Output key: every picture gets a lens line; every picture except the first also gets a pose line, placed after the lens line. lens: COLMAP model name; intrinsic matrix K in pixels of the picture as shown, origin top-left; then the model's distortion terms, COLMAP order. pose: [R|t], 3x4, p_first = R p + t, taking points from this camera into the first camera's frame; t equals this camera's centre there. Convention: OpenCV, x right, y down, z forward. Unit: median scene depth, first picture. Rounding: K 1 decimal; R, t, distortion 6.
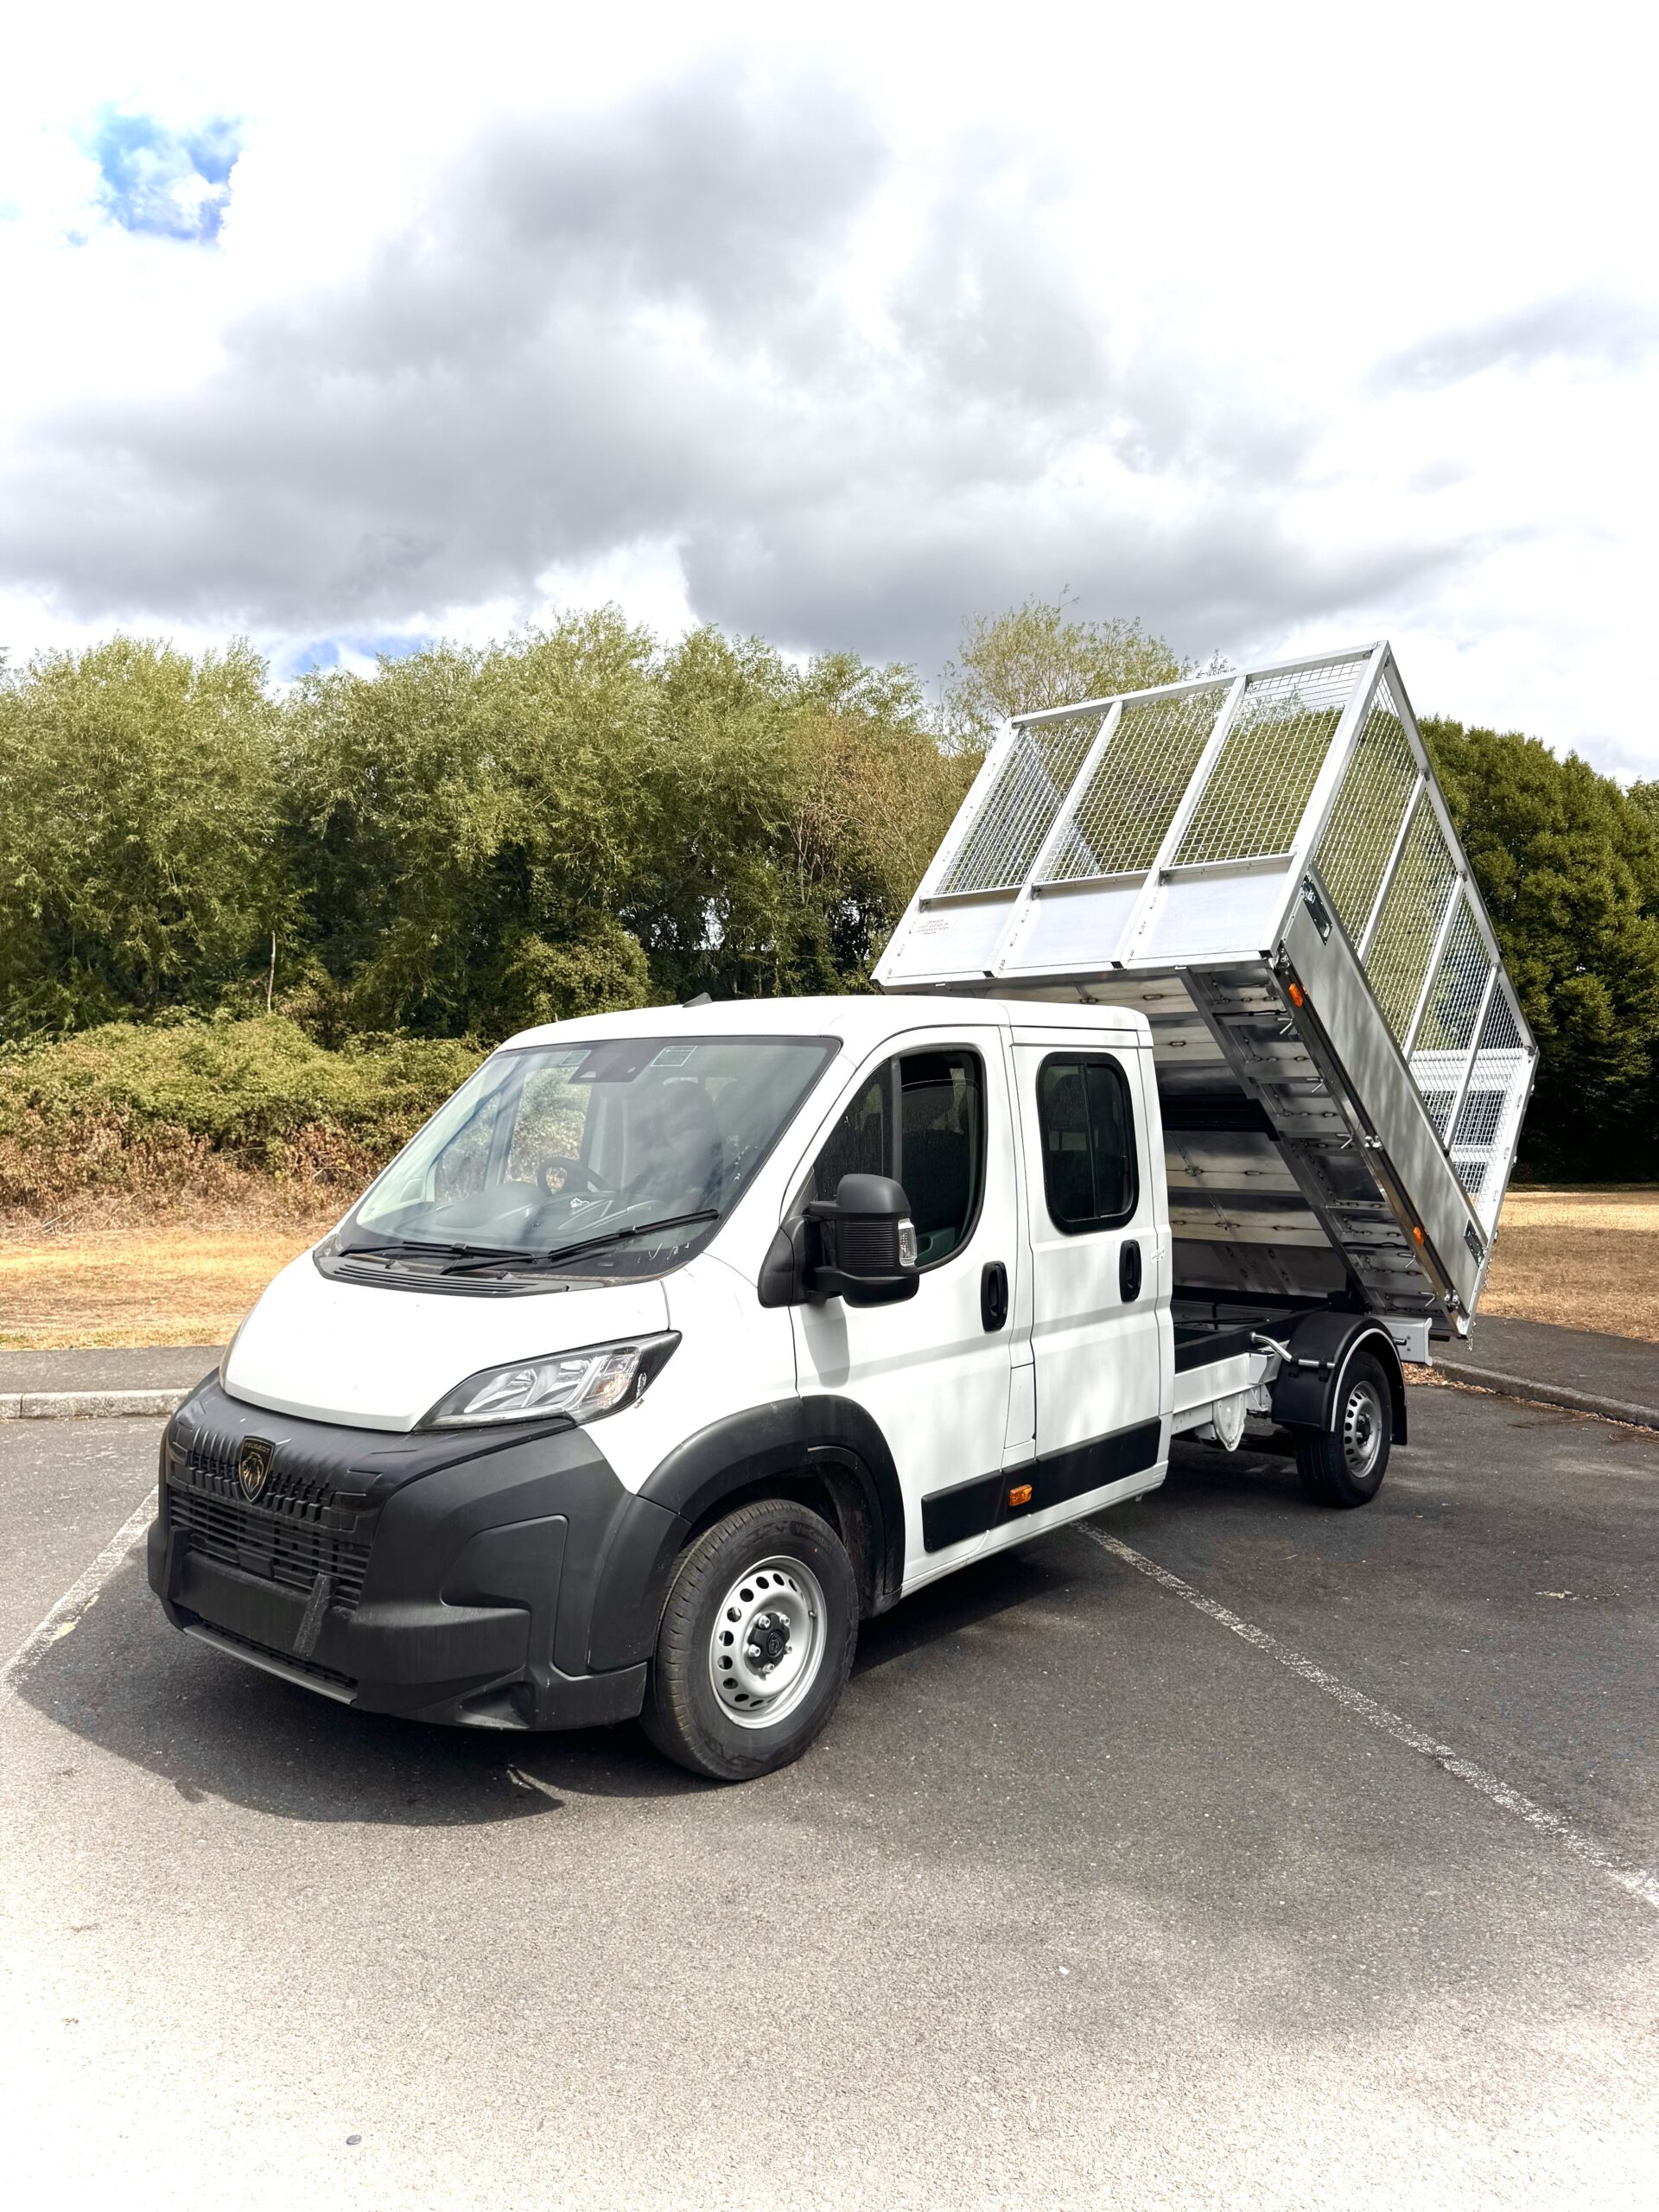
lens RADIAL K [[1546.0, 0, 819.2], [0, 1546.0, 1086.1], [0, 0, 1]] dist [0.121600, -0.255111]
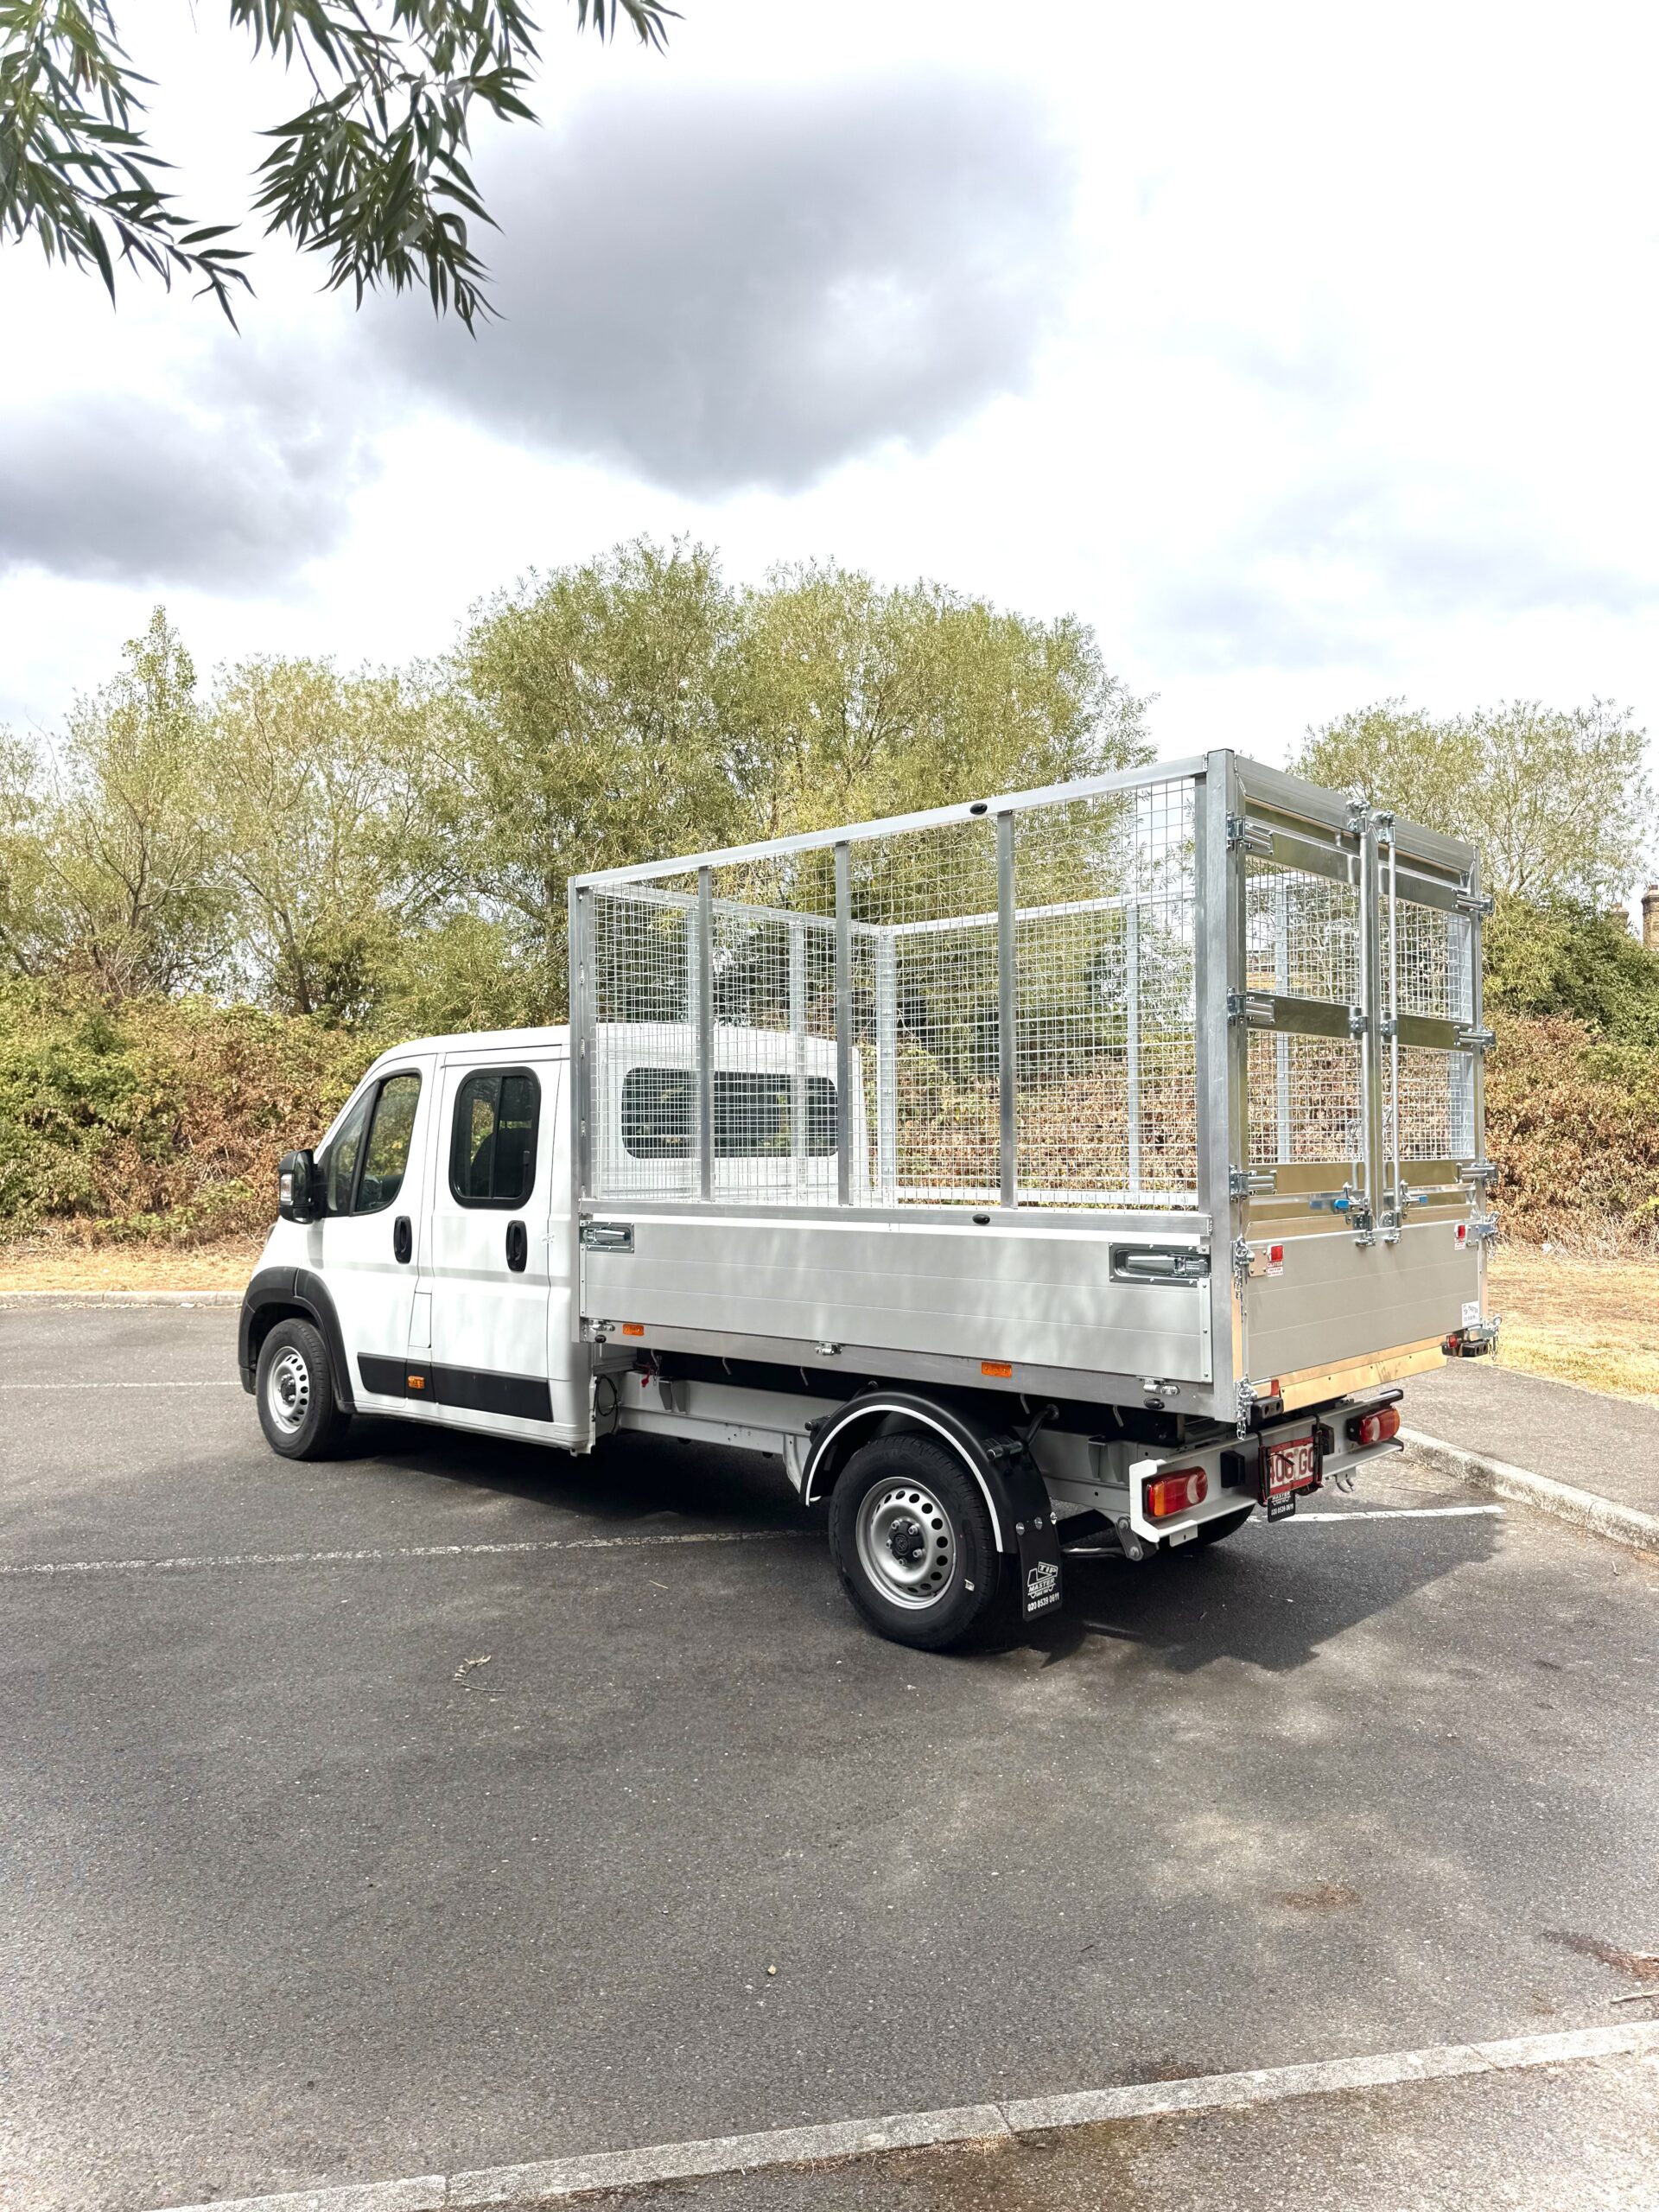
lens RADIAL K [[1555.3, 0, 829.5], [0, 1555.3, 1106.0], [0, 0, 1]] dist [0.095820, -0.183141]
pose [[-0.017859, -0.020349, -0.999633, 1.111773], [0.006412, 0.999770, -0.020466, 0.029195], [0.999820, -0.006775, -0.017724, 1.001009]]
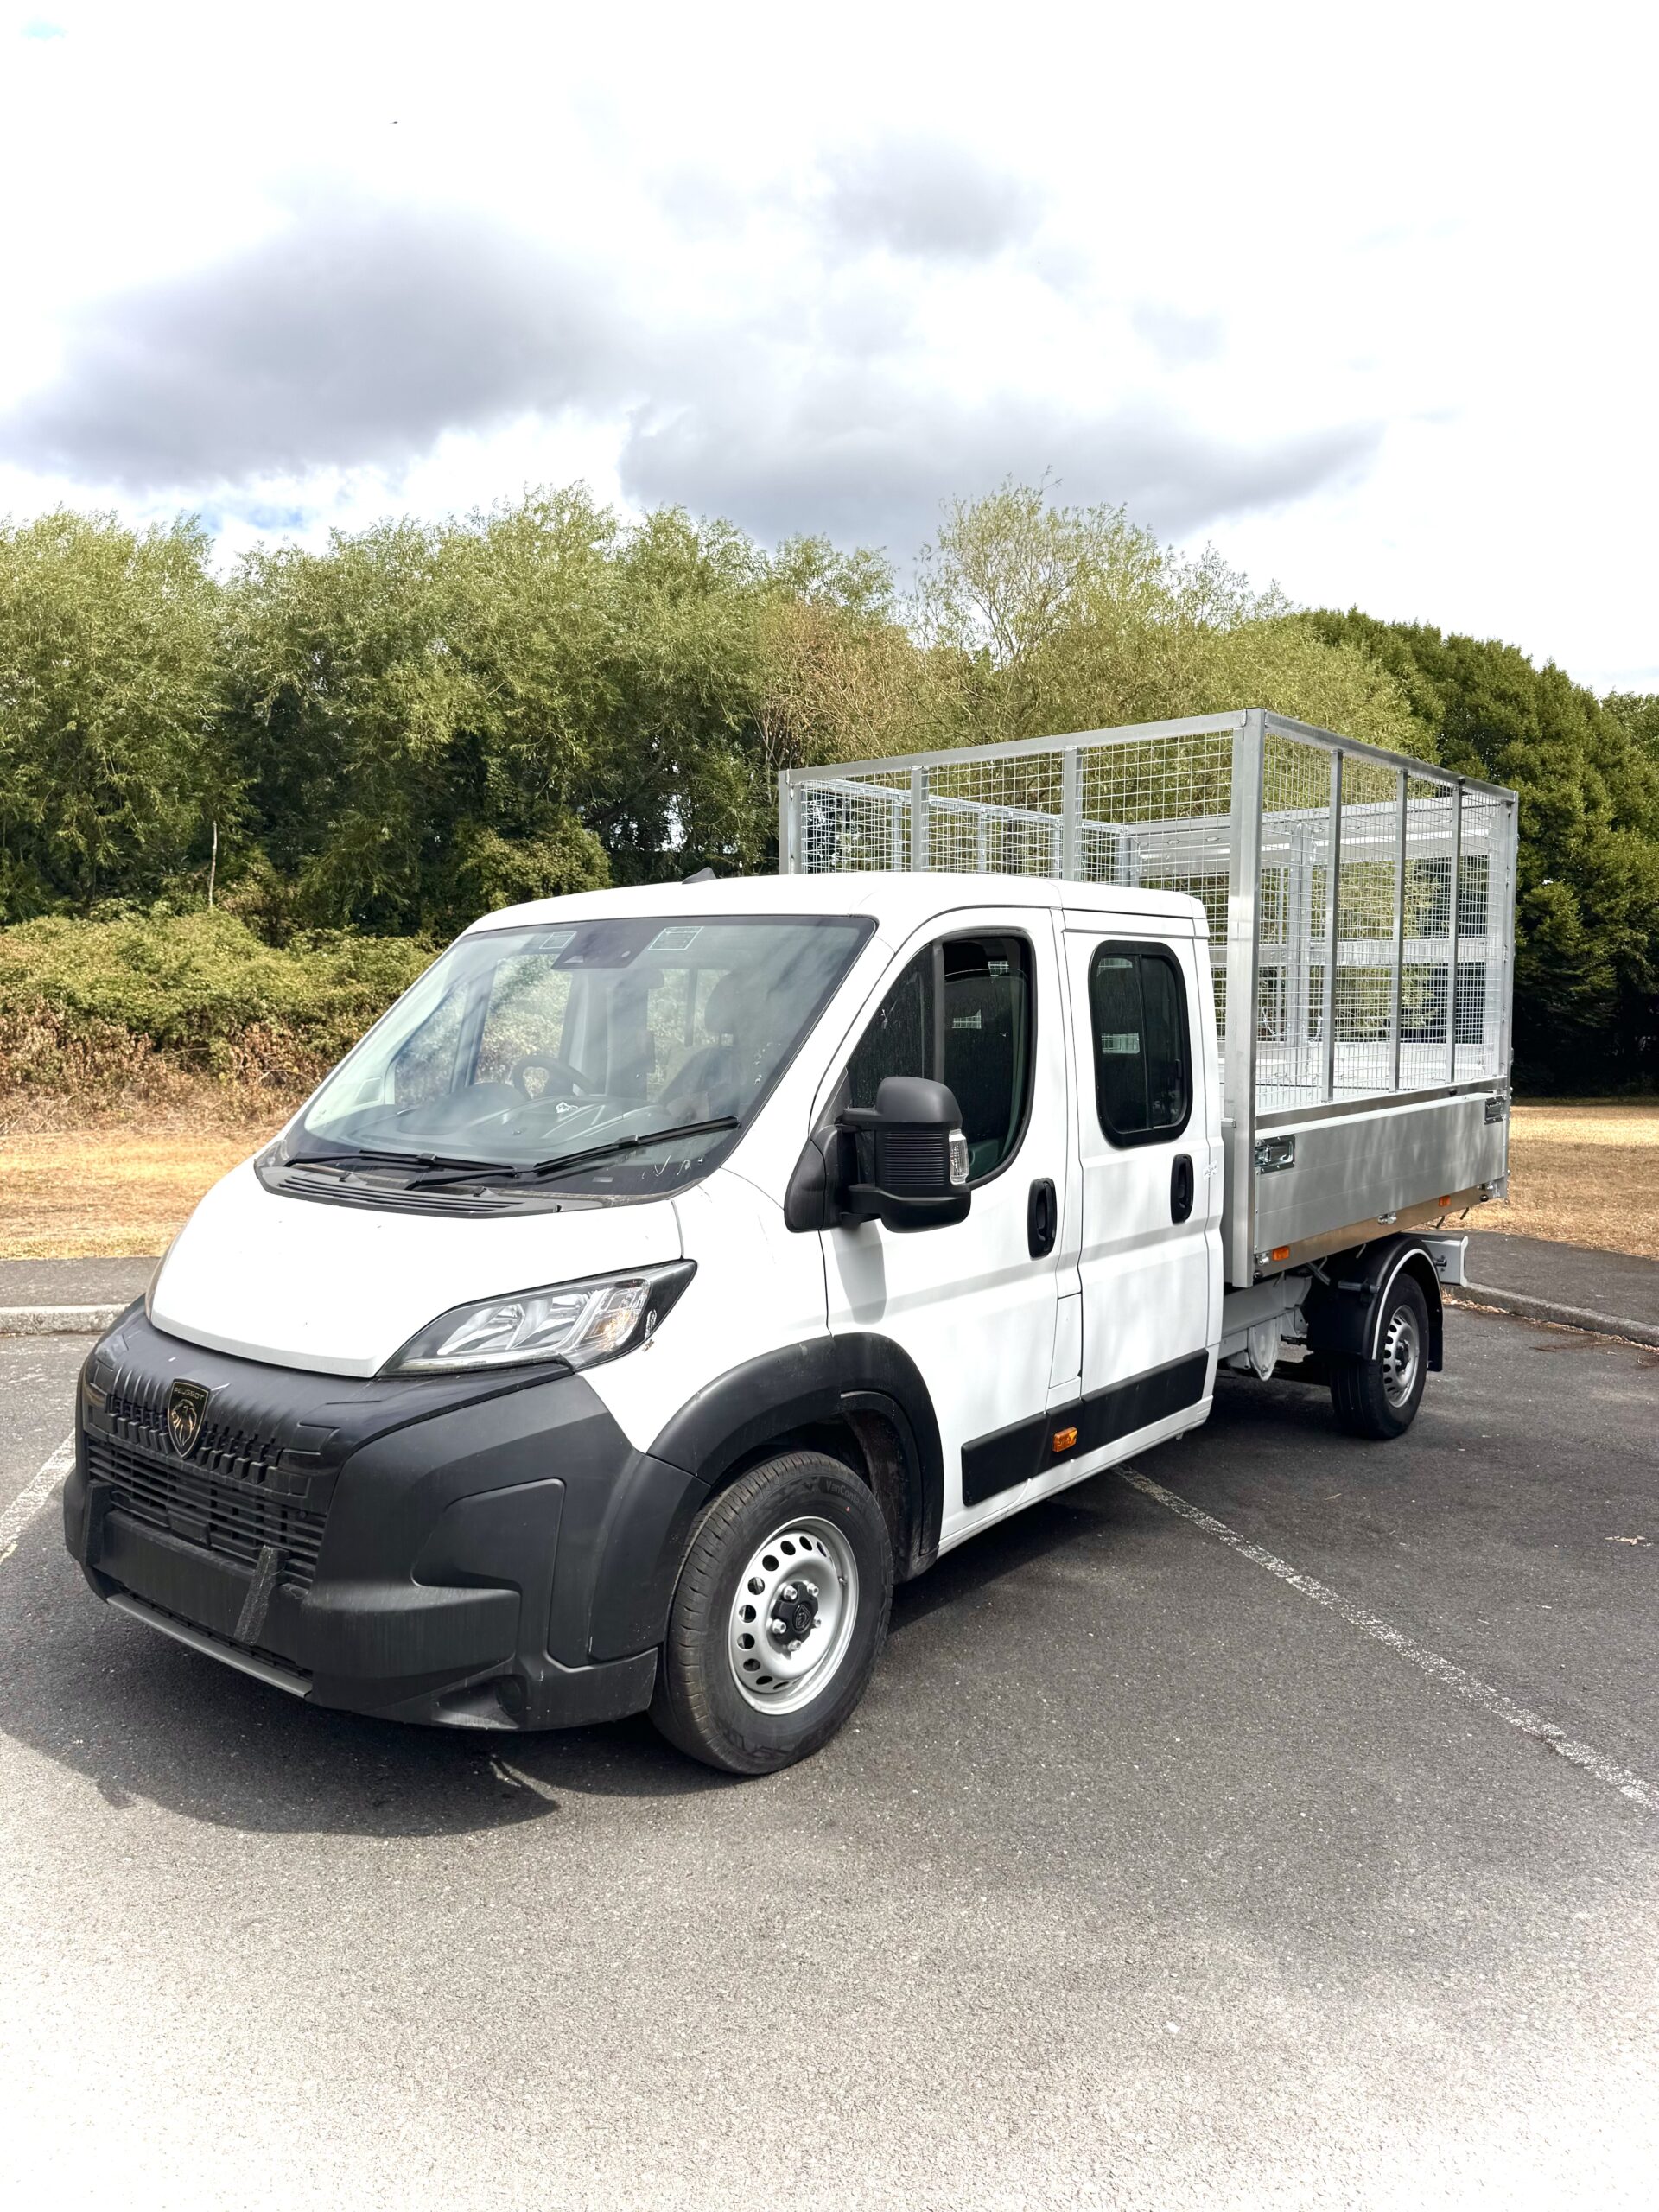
lens RADIAL K [[1555.3, 0, 829.5], [0, 1555.3, 1106.0], [0, 0, 1]] dist [0.095820, -0.183141]
pose [[0.999380, 0.008243, 0.034238, -0.026335], [-0.010655, 0.997428, 0.070880, 0.007942], [-0.033566, -0.071201, 0.996897, 0.091834]]
